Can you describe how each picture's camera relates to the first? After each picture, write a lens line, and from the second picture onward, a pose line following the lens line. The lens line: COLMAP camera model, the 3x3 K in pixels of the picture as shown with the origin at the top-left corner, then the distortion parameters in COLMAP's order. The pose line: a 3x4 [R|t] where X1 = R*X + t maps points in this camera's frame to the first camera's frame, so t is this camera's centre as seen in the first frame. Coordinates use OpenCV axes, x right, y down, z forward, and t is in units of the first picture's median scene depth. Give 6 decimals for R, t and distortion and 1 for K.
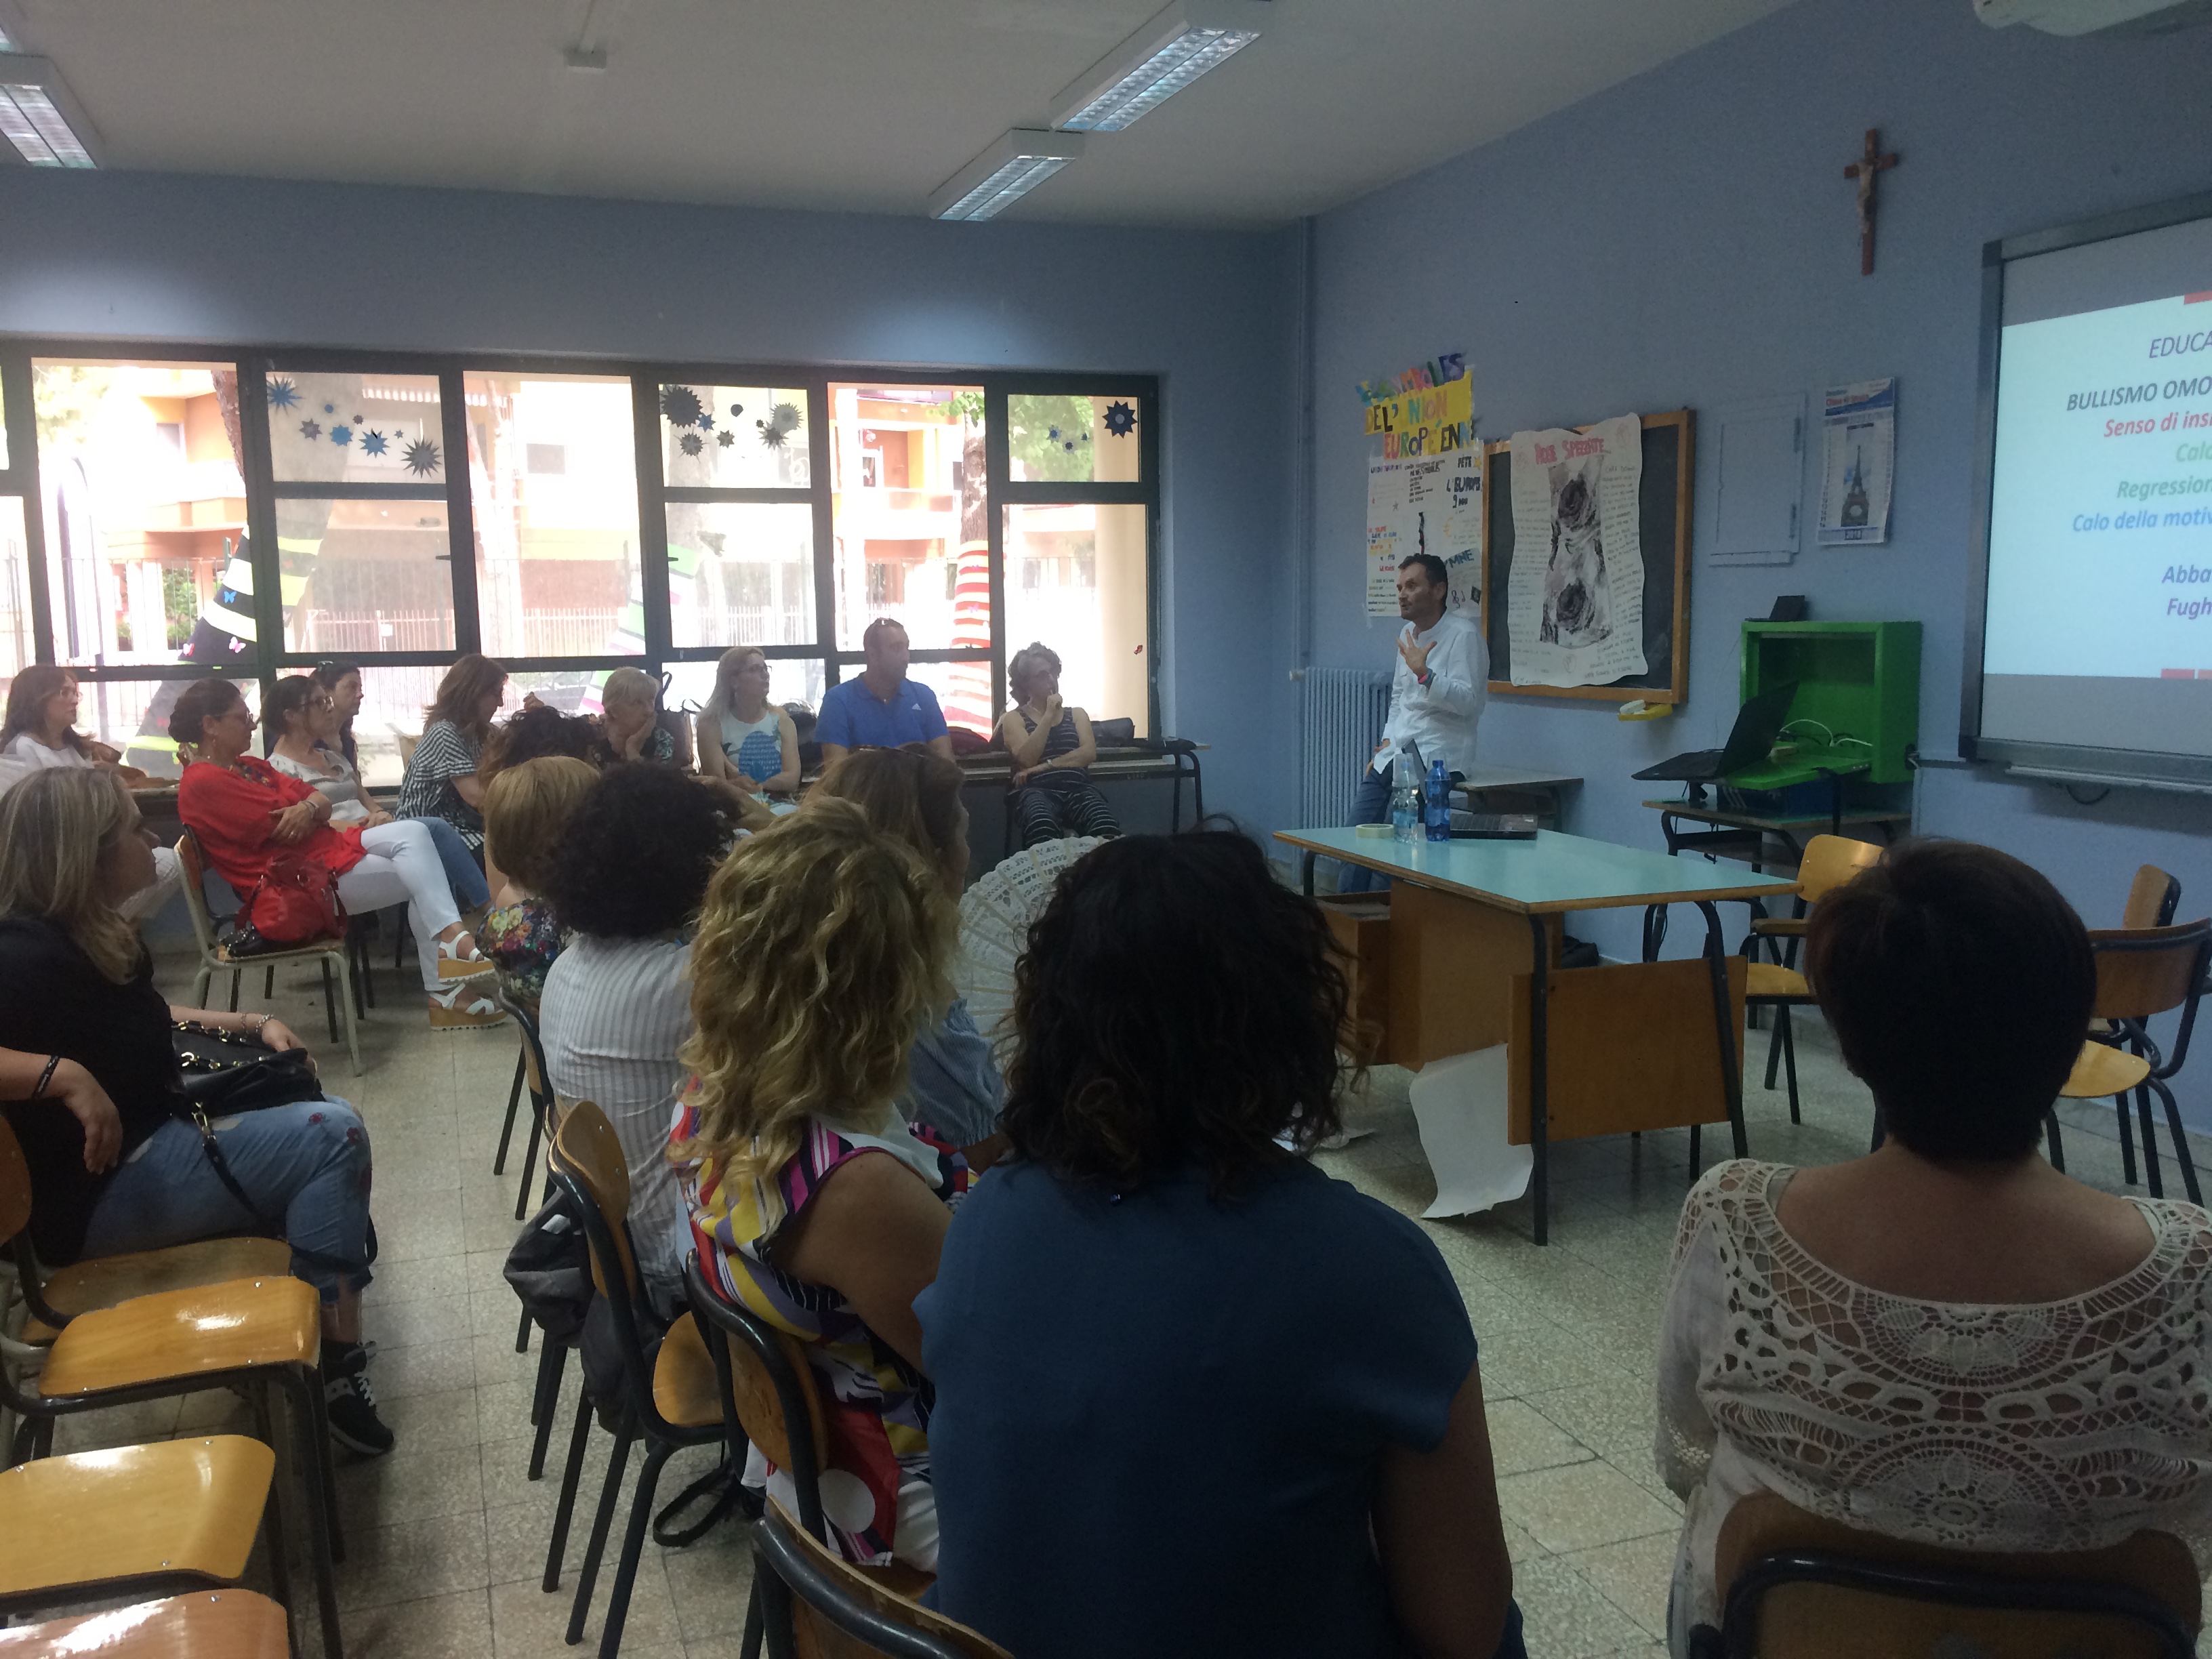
lens RADIAL K [[1853.0, 0, 1100.9], [0, 1853.0, 837.7], [0, 0, 1]] dist [0.127814, -0.200005]
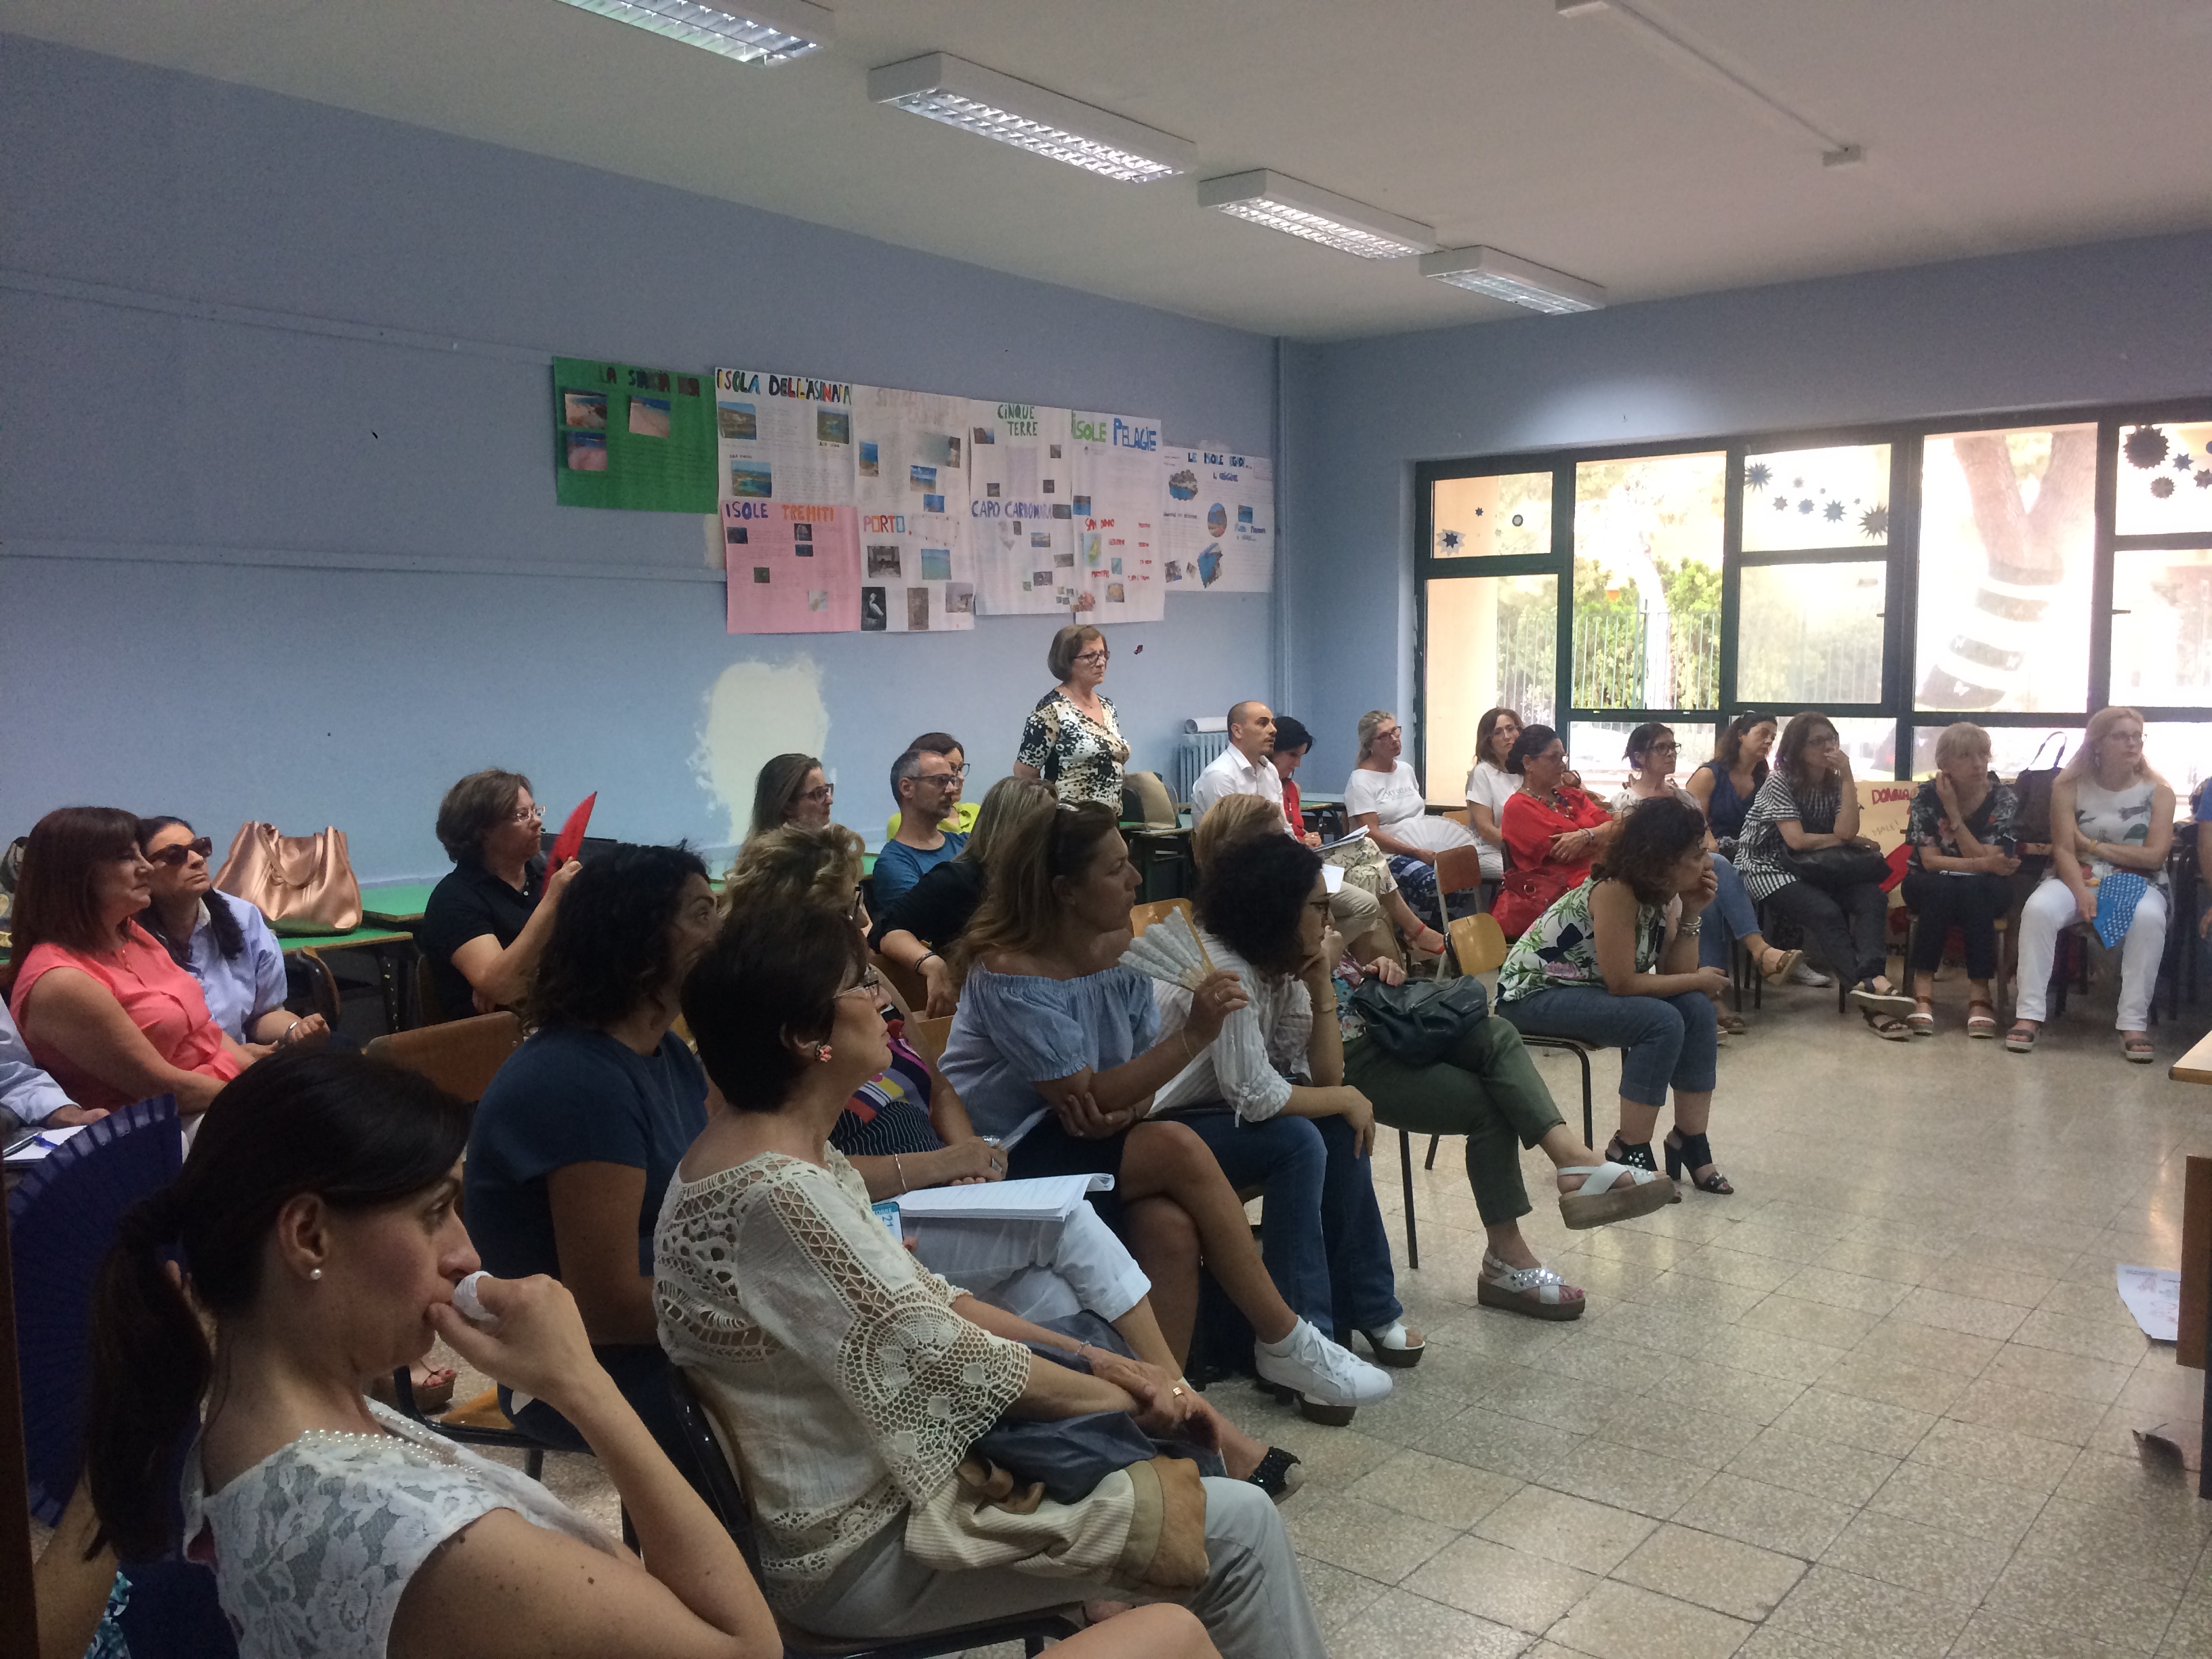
lens RADIAL K [[1853.0, 0, 1100.9], [0, 1853.0, 837.7], [0, 0, 1]] dist [0.127814, -0.200005]
pose [[0.524958, 0.094181, -0.845901, 0.406703], [-0.108005, 0.993196, 0.043554, -0.029944], [0.844248, 0.068498, 0.531558, 0.097589]]
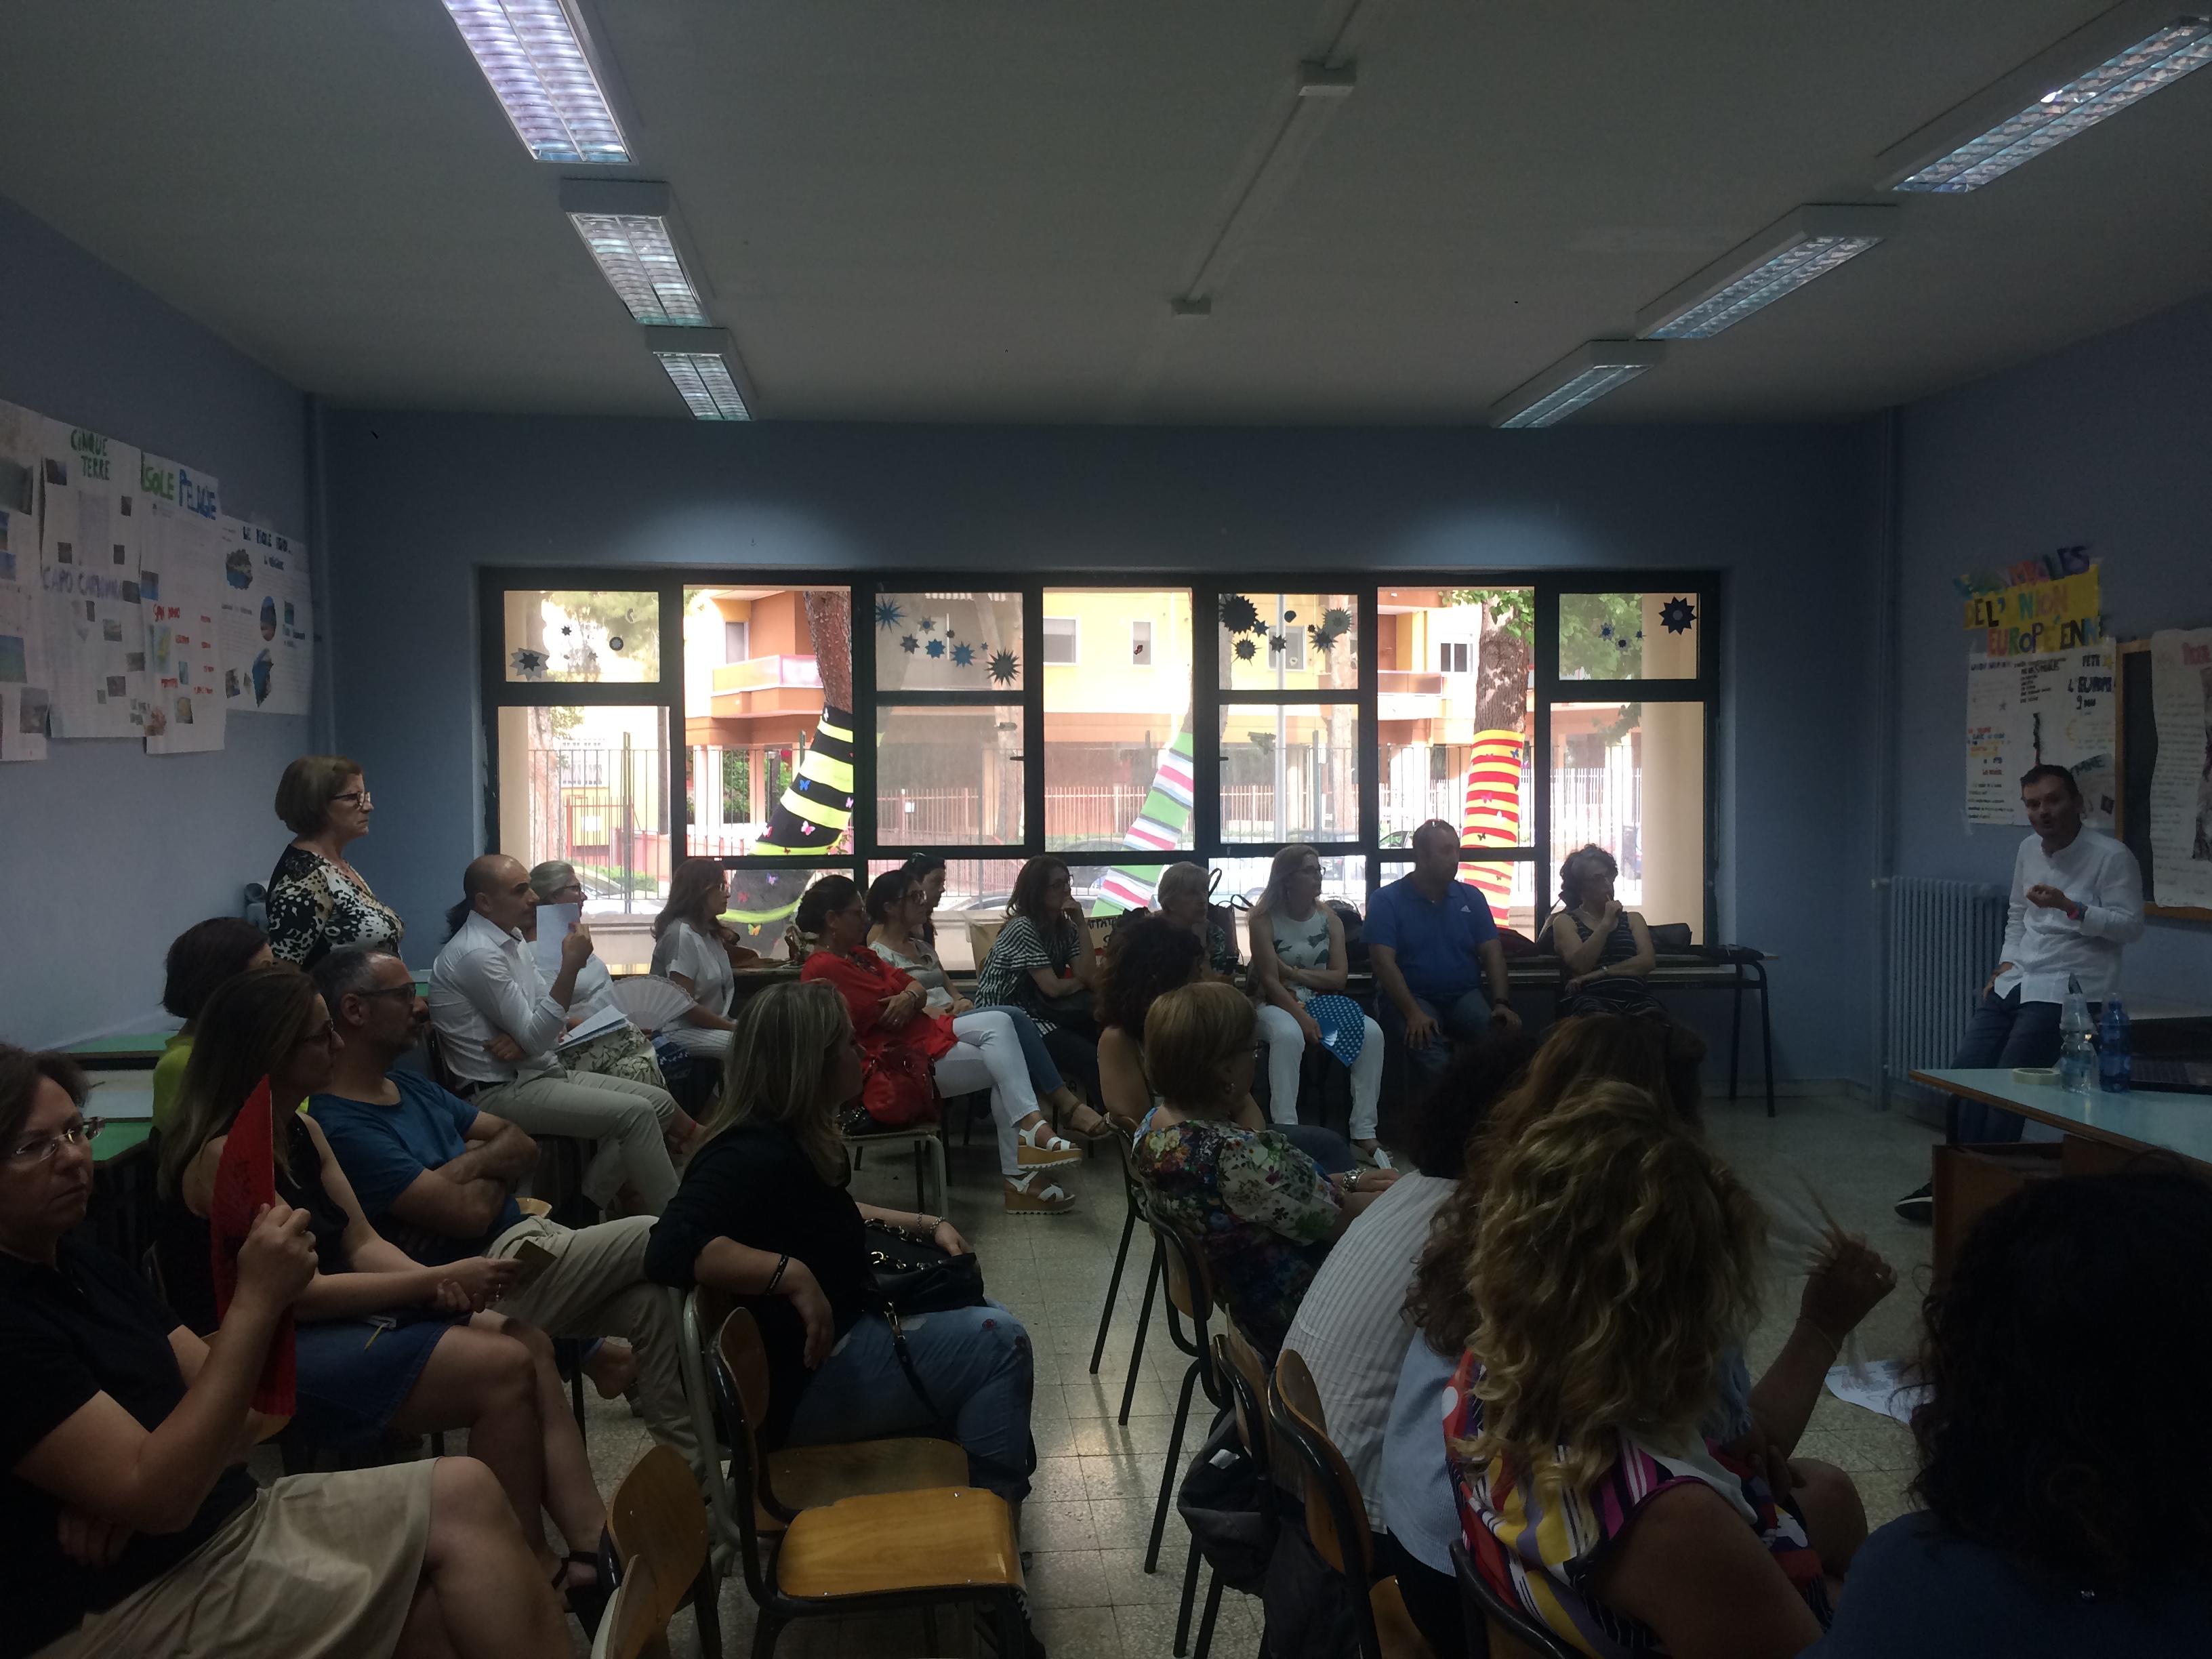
lens RADIAL K [[1853.0, 0, 1100.9], [0, 1853.0, 837.7], [0, 0, 1]] dist [0.127814, -0.200005]
pose [[0.968365, 0.015206, -0.249073, -0.048844], [-0.038559, 0.995272, -0.089149, -0.014756], [0.246539, 0.095933, 0.964373, -0.006259]]
